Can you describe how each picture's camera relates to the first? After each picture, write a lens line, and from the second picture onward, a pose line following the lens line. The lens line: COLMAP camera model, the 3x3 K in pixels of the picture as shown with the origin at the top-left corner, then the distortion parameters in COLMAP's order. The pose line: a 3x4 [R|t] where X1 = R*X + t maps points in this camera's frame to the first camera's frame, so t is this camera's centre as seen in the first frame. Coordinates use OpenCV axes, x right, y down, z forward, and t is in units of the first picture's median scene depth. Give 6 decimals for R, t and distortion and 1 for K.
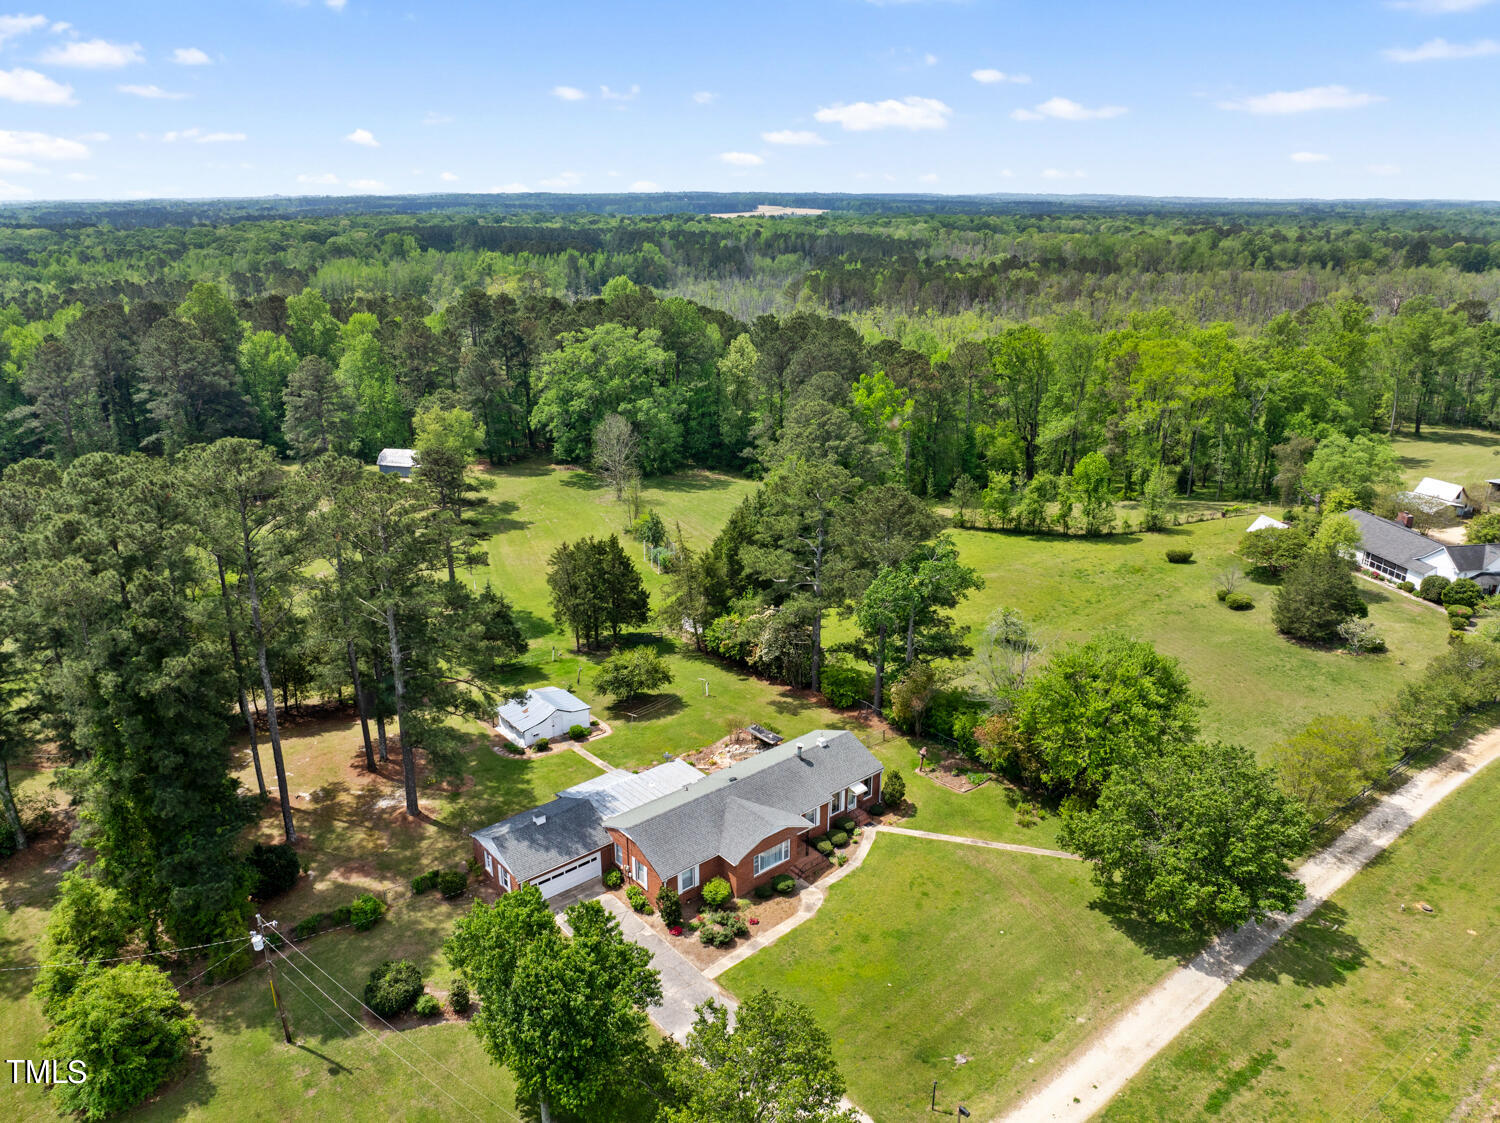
lens RADIAL K [[1051.5, 0, 751.1], [0, 1051.5, 565.7], [0, 0, 1]] dist [-0.036581, -0.001492]
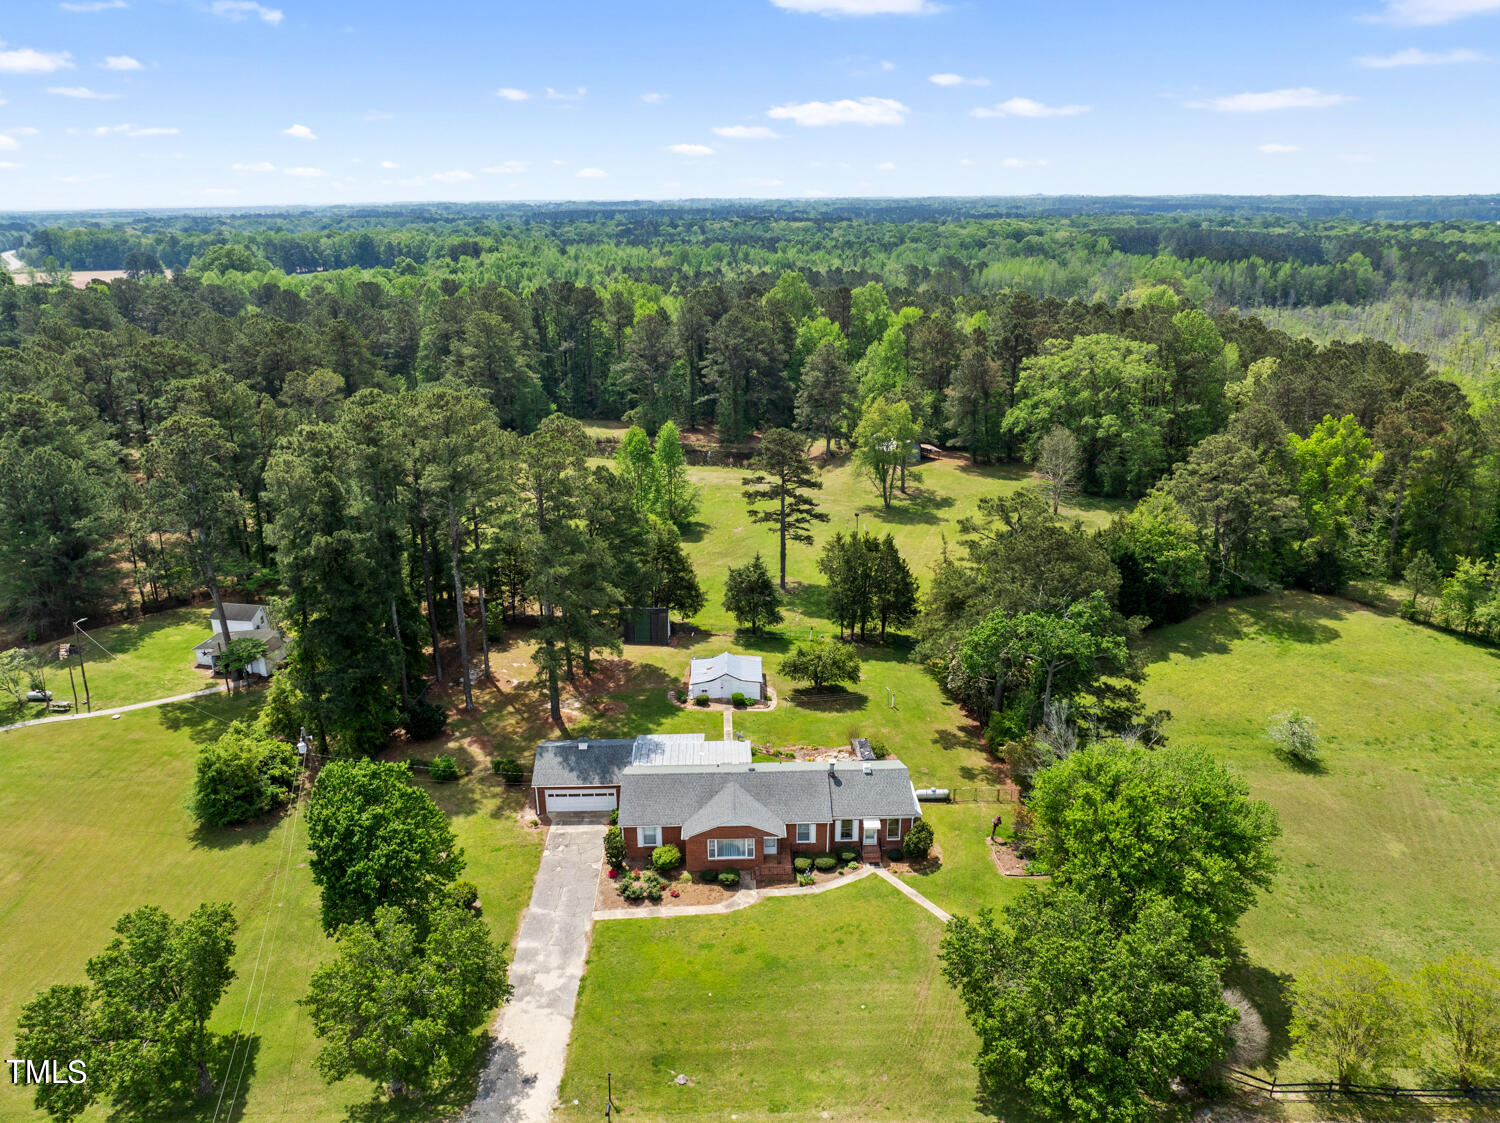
lens RADIAL K [[1050.3, 0, 755.2], [0, 1050.3, 555.6], [0, 0, 1]] dist [-0.045644, 0.008035]
pose [[0.786536, 0.195007, -0.585947, 0.533110], [-0.199797, 0.978158, 0.057343, -0.060794], [0.584331, 0.071968, 0.808318, 0.149392]]
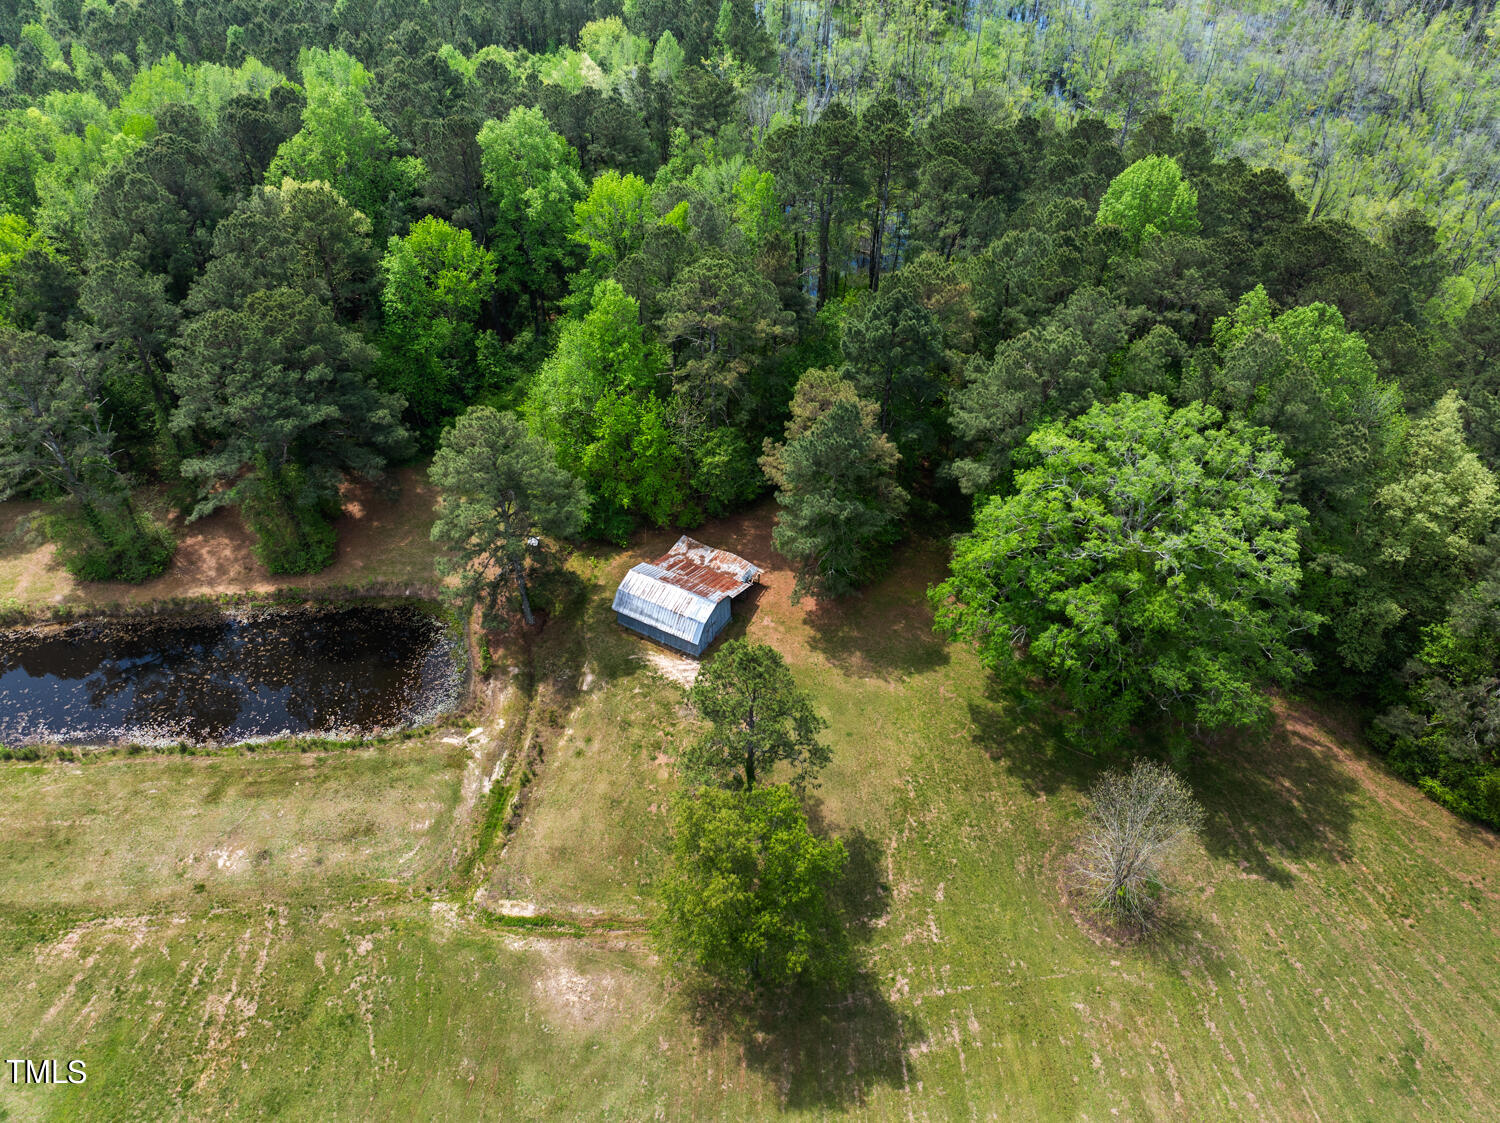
lens RADIAL K [[1044.7, 0, 750.0], [0, 1044.7, 561.5], [0, 0, 1]] dist [-0.042459, 0.036500]
pose [[0.956772, 0.195158, -0.215640, -0.485749], [-0.096556, 0.912530, 0.397449, -0.807161], [0.274344, -0.359447, 0.891927, 1.461907]]
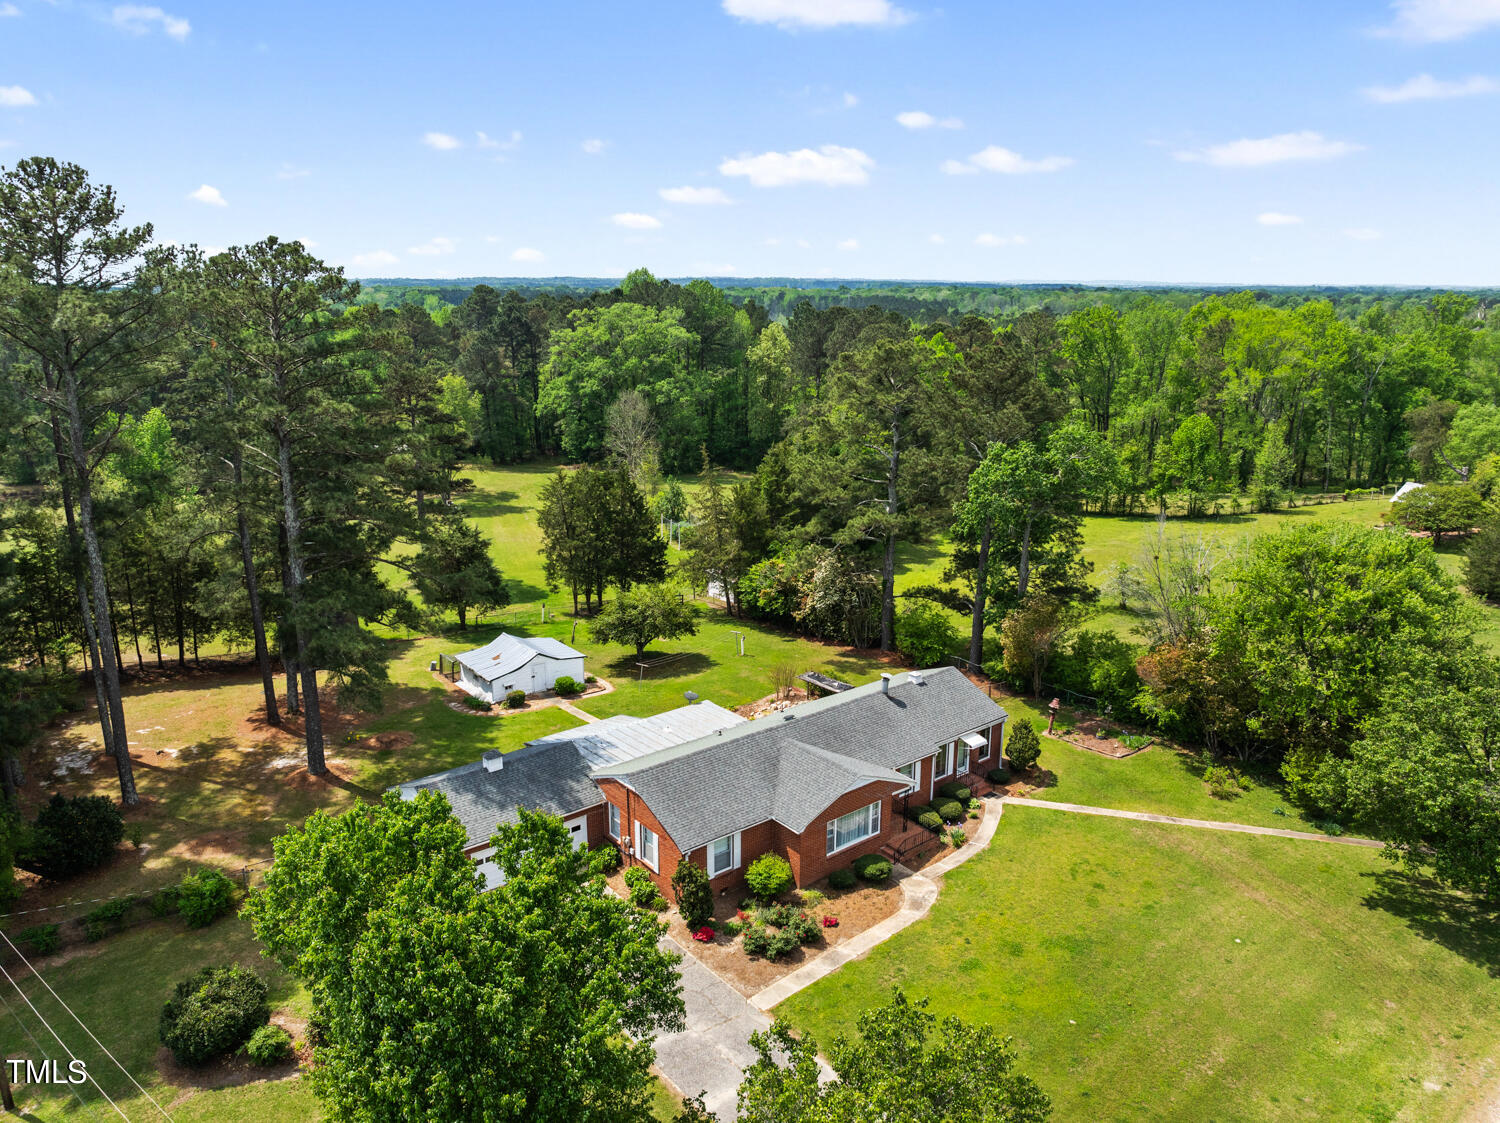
lens RADIAL K [[1055.1, 0, 750.0], [0, 1055.1, 561.5], [0, 0, 1]] dist [-0.052090, 0.026138]
pose [[0.999807, 0.005915, -0.018757, -0.029564], [-0.007423, 0.996656, -0.081370, 0.154776], [0.018213, 0.081494, 0.996507, 0.318166]]
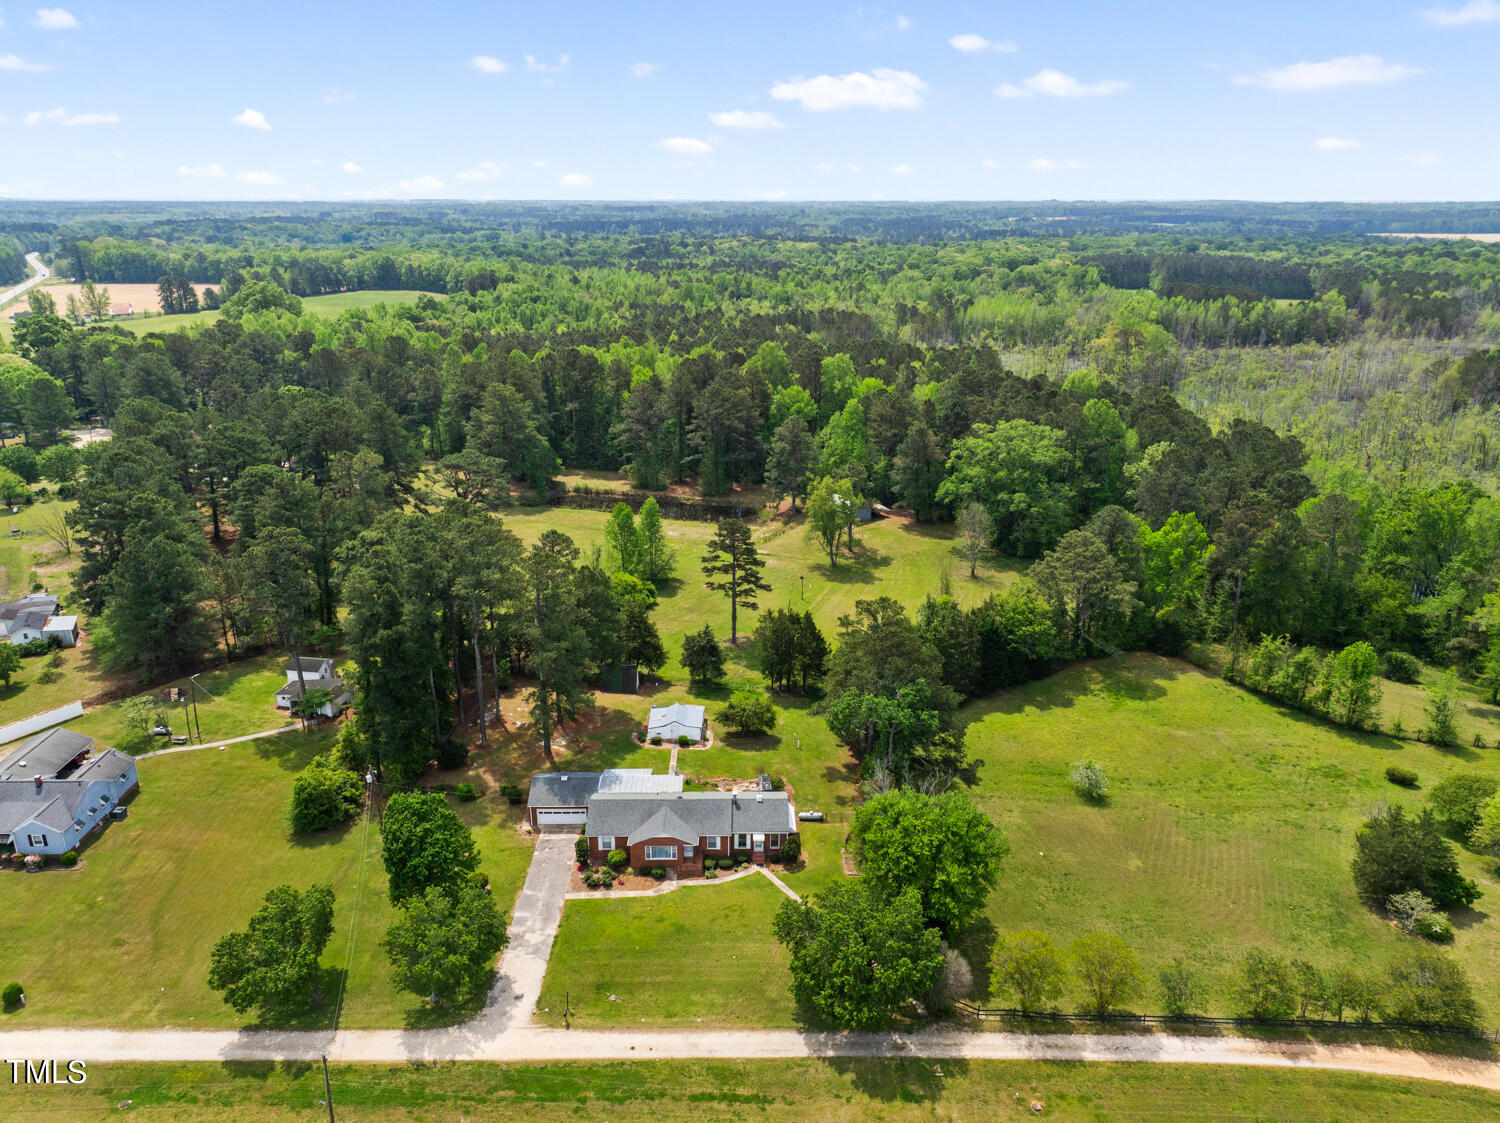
lens RADIAL K [[1041.0, 0, 755.1], [0, 1041.0, 556.8], [0, 0, 1]] dist [-0.003951, -0.007396]
pose [[0.777311, 0.208385, -0.593602, 0.848760], [-0.214352, 0.974817, 0.061521, -0.237675], [0.591474, 0.079419, 0.802403, -0.146481]]
